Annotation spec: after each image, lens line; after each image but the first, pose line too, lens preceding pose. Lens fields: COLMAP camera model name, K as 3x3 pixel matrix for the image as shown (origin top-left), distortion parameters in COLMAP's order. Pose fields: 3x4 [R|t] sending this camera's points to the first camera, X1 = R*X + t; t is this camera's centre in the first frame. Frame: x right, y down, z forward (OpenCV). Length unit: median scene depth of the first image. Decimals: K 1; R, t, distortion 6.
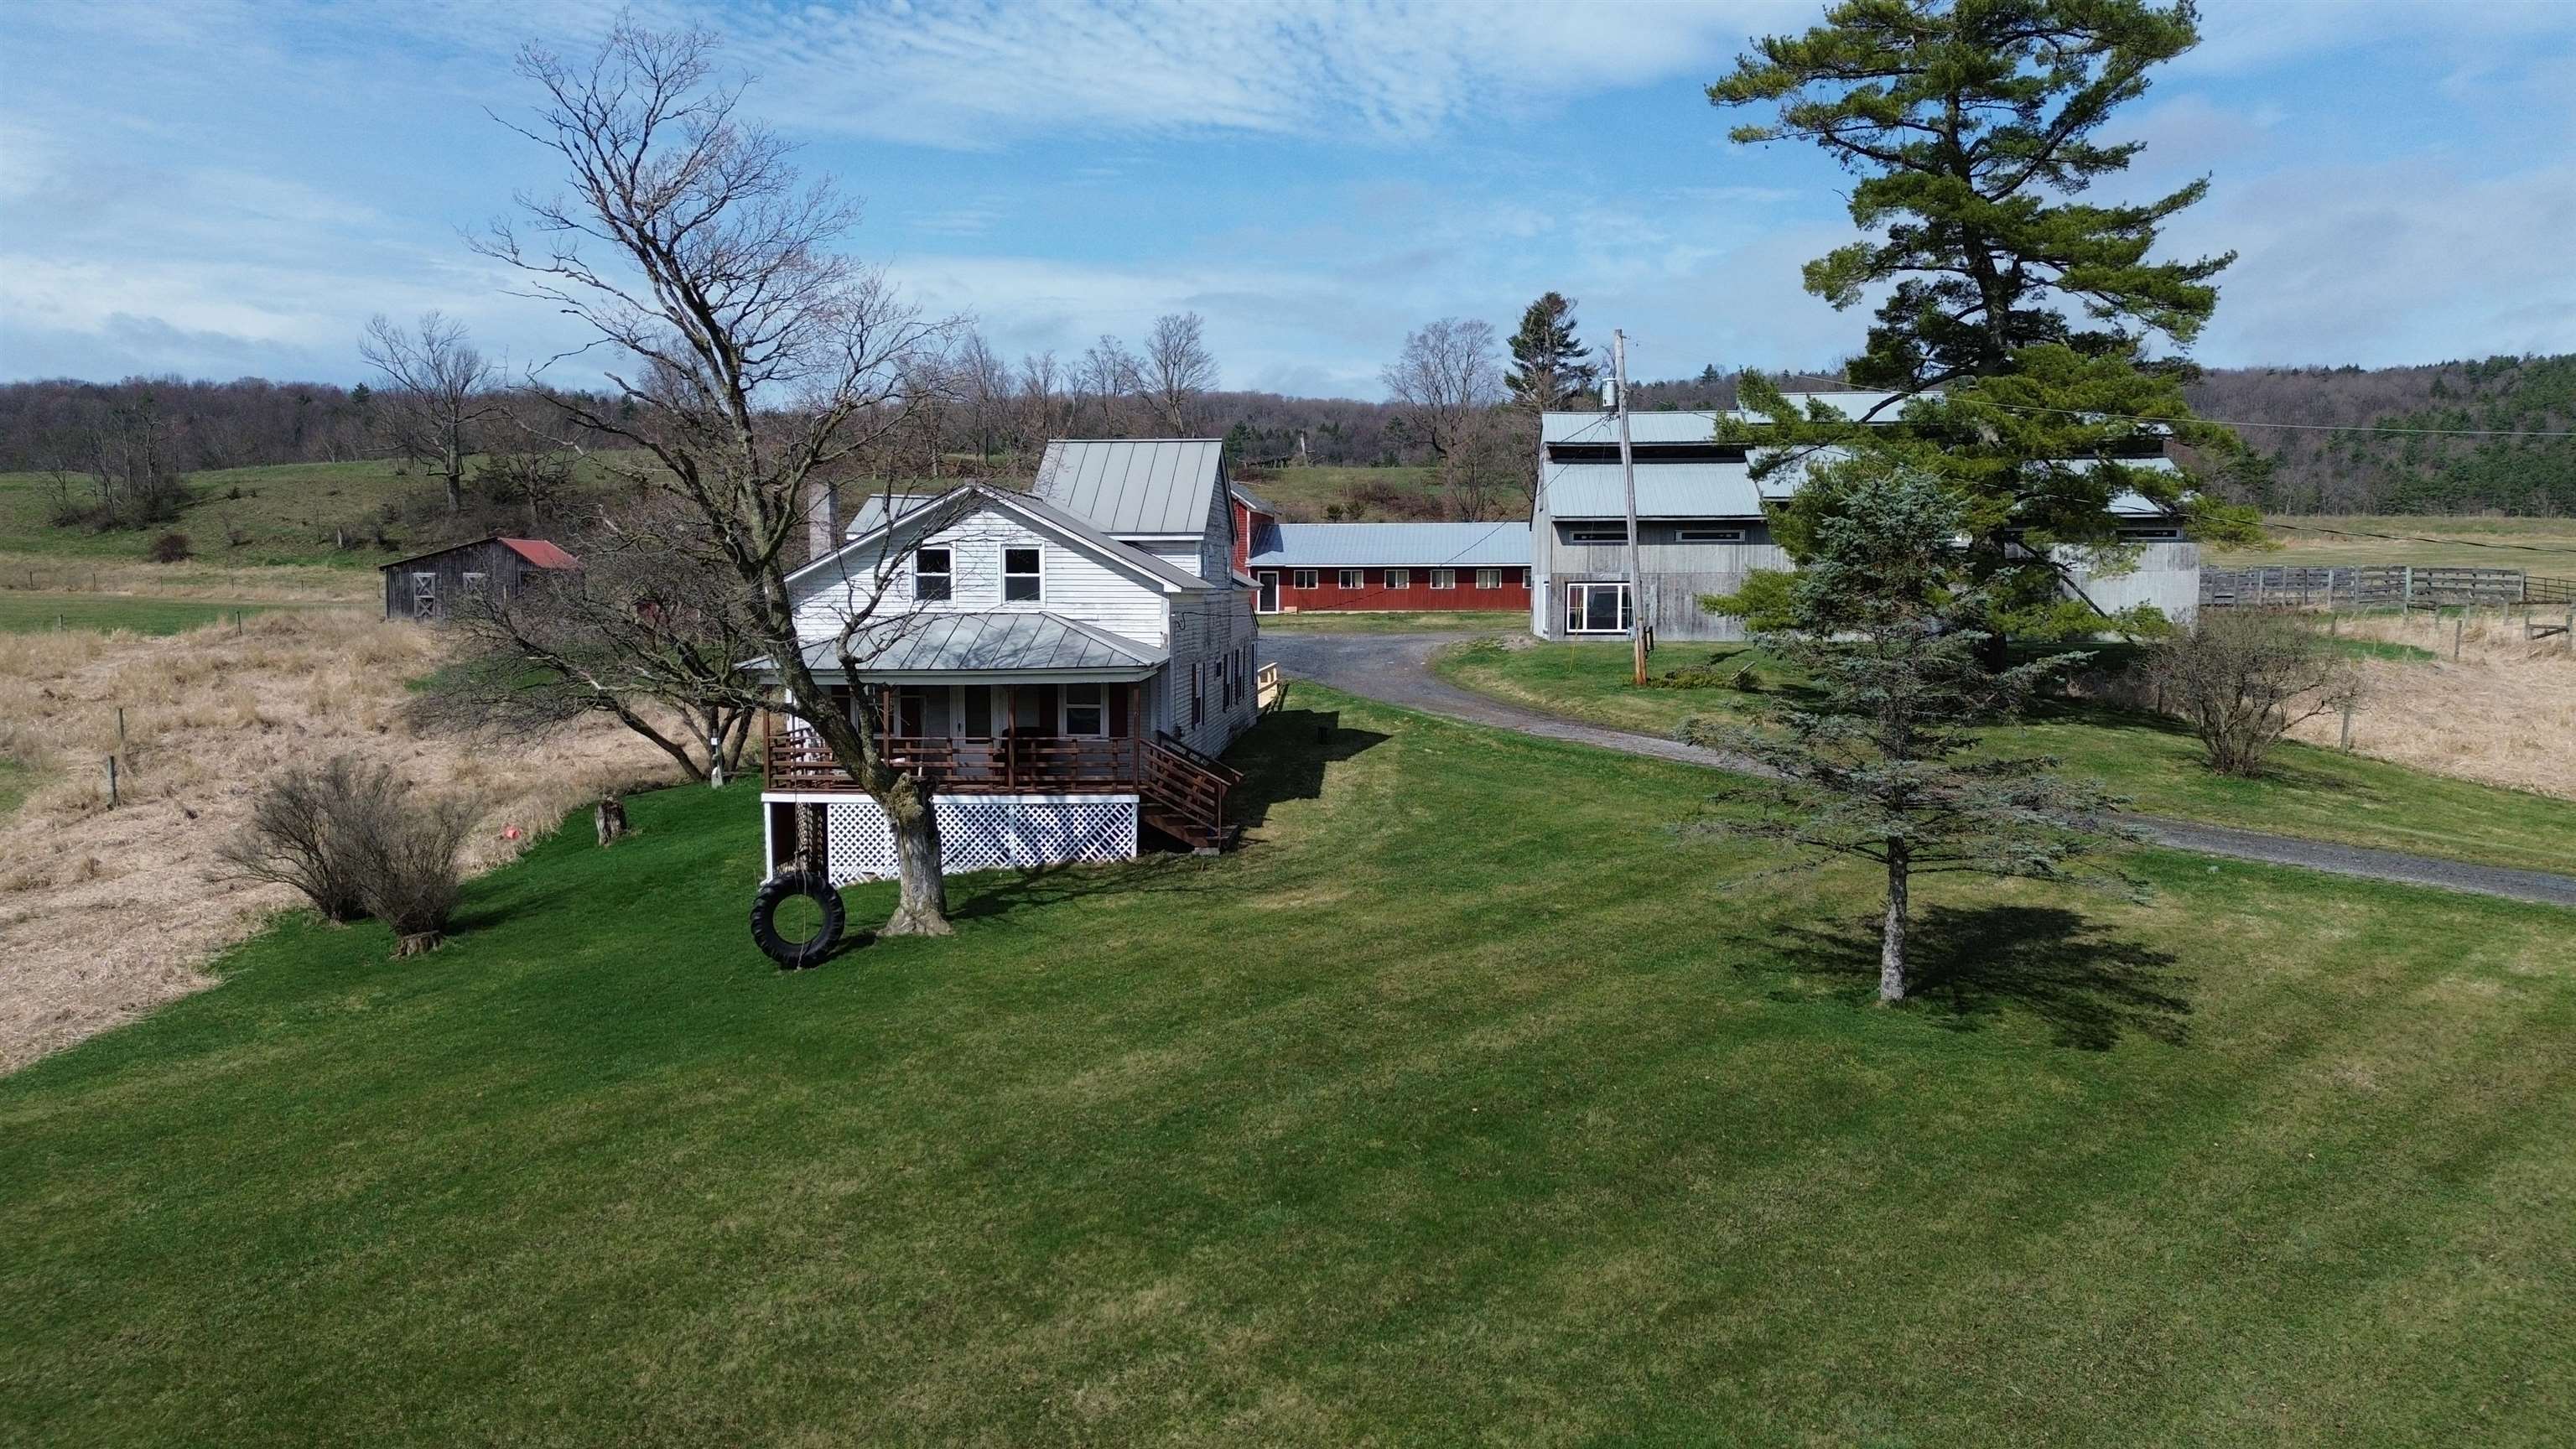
lens RADIAL K [[1815.1, 0, 1288.0], [0, 1815.1, 724.5], [0, 0, 1]] dist [0.101552, -0.108798]
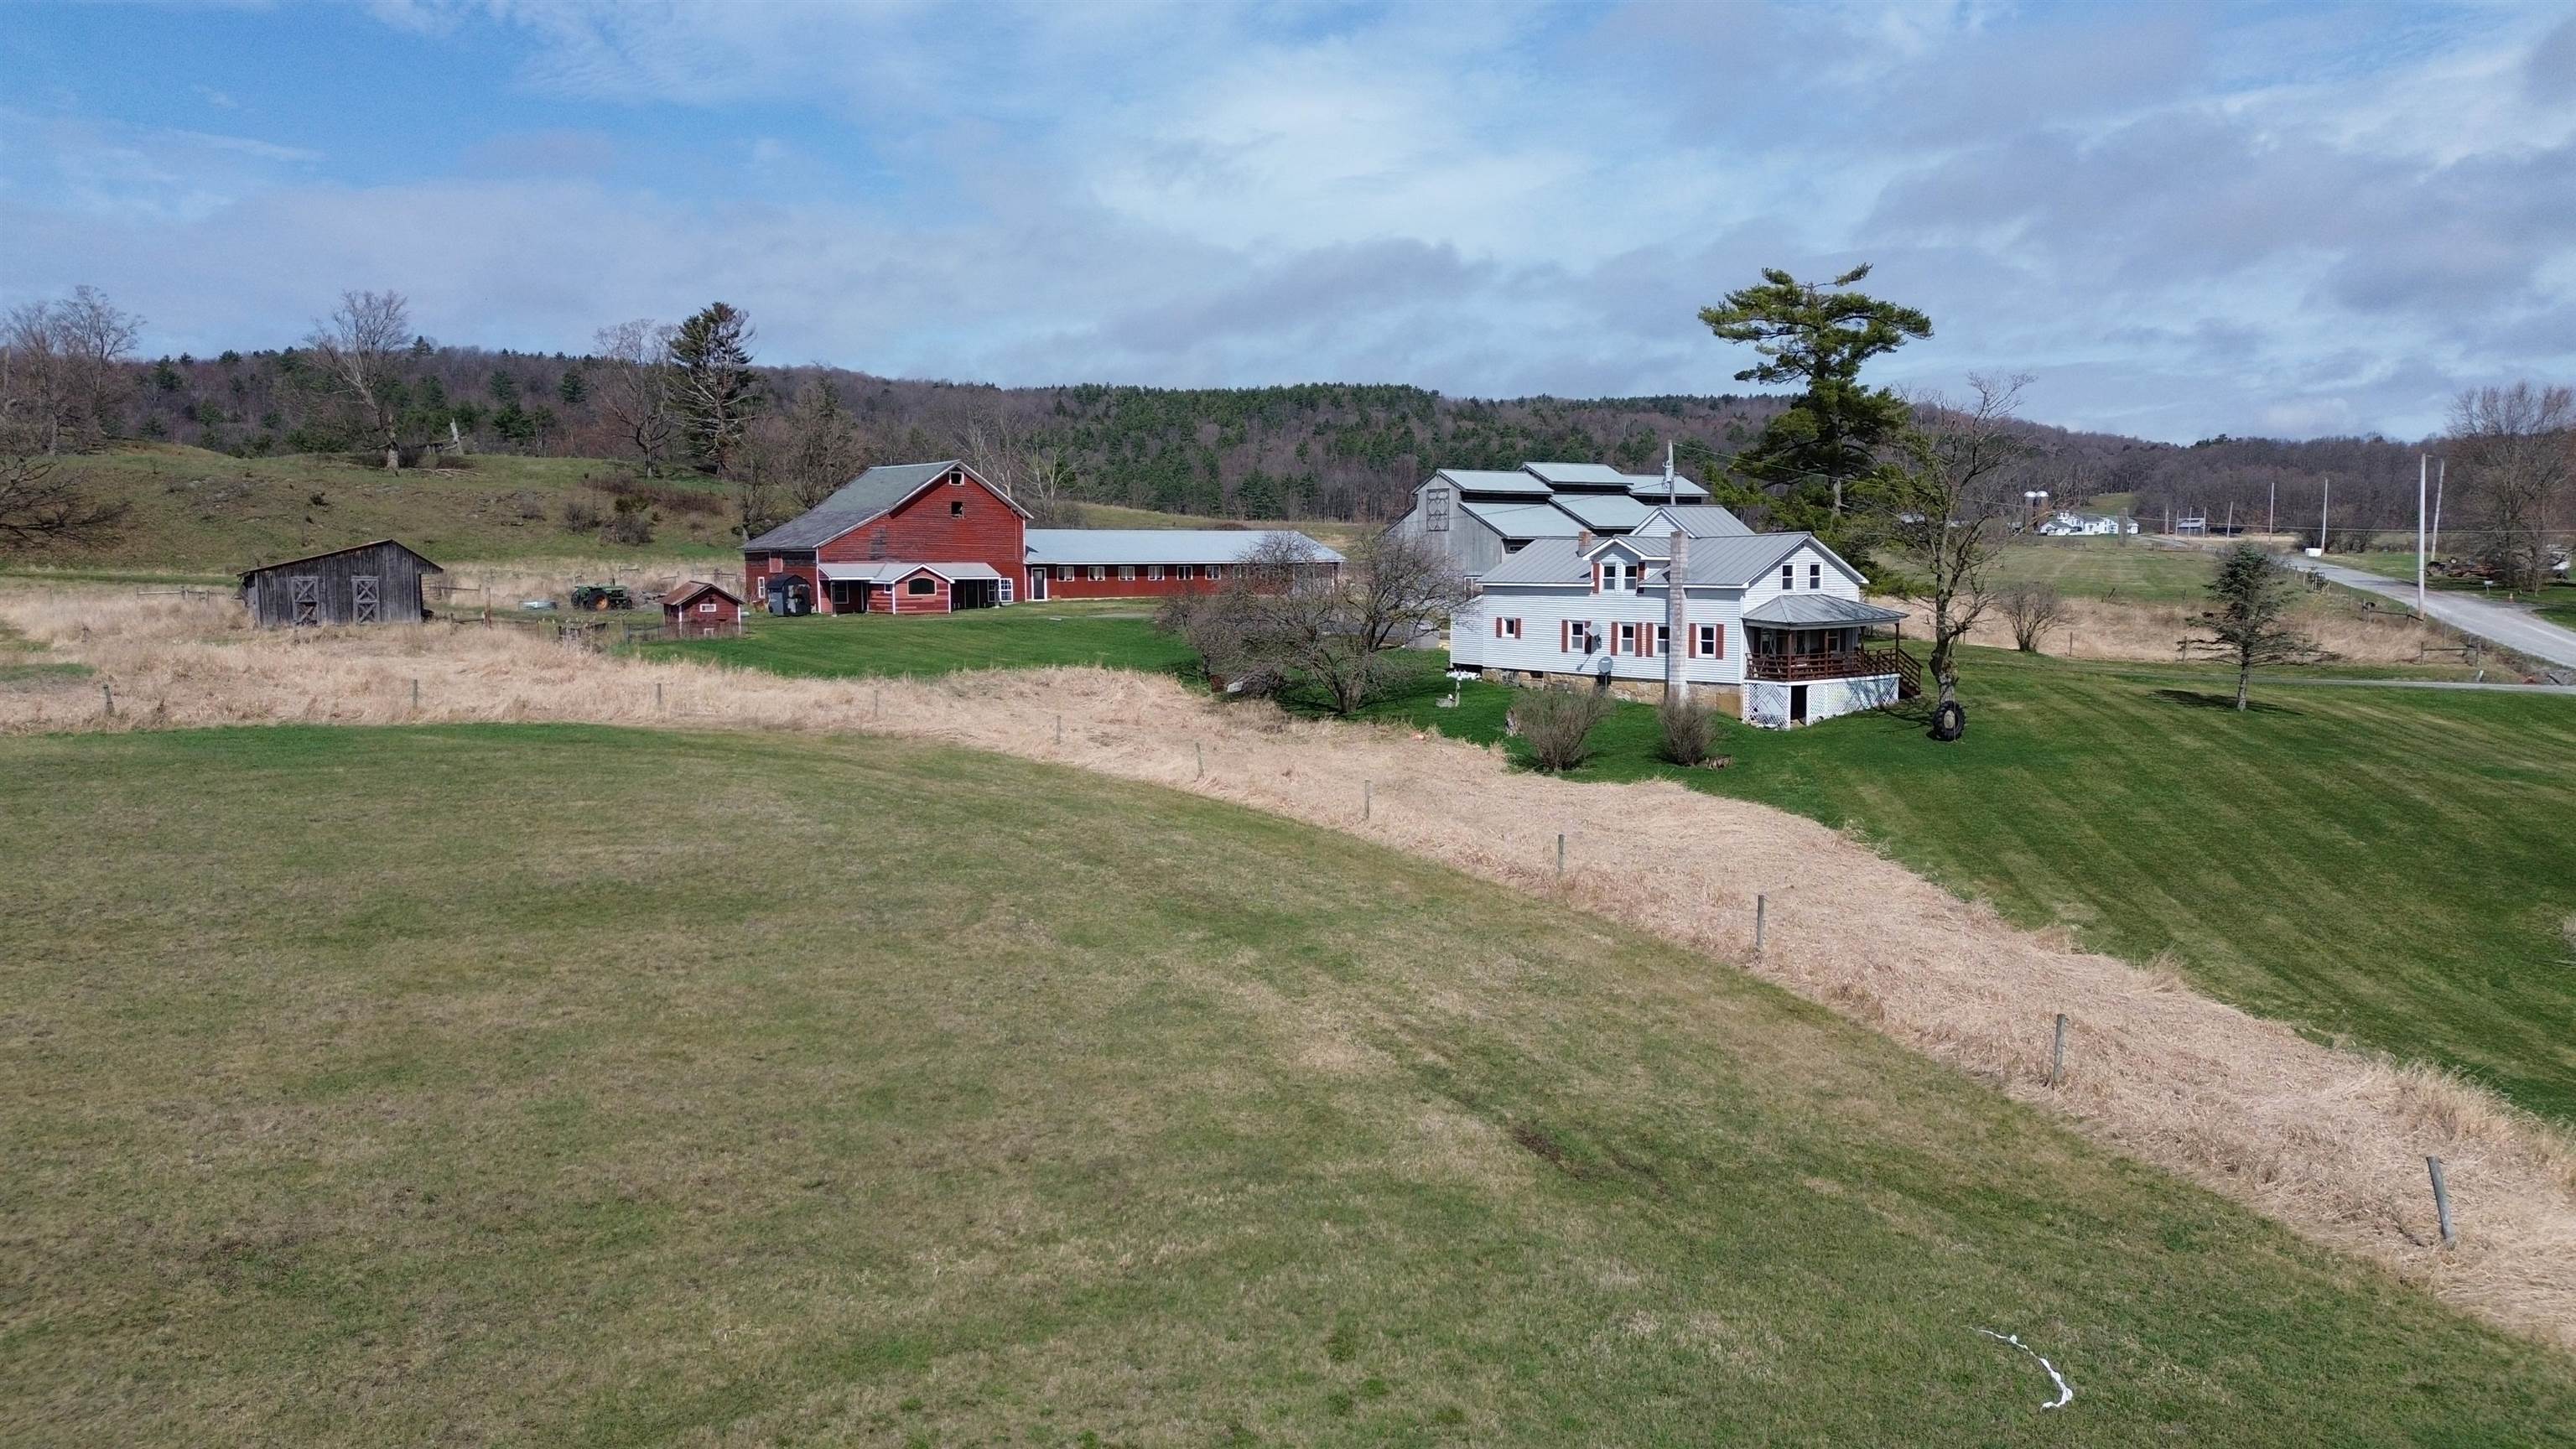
lens RADIAL K [[1814.3, 0, 1288.0], [0, 1814.3, 724.5], [0, 0, 1]] dist [0.098739, -0.117126]
pose [[0.748190, -0.065331, 0.660260, -1.537338], [0.059151, 0.997746, 0.031696, -0.010719], [-0.660843, 0.015340, 0.750368, -0.144800]]
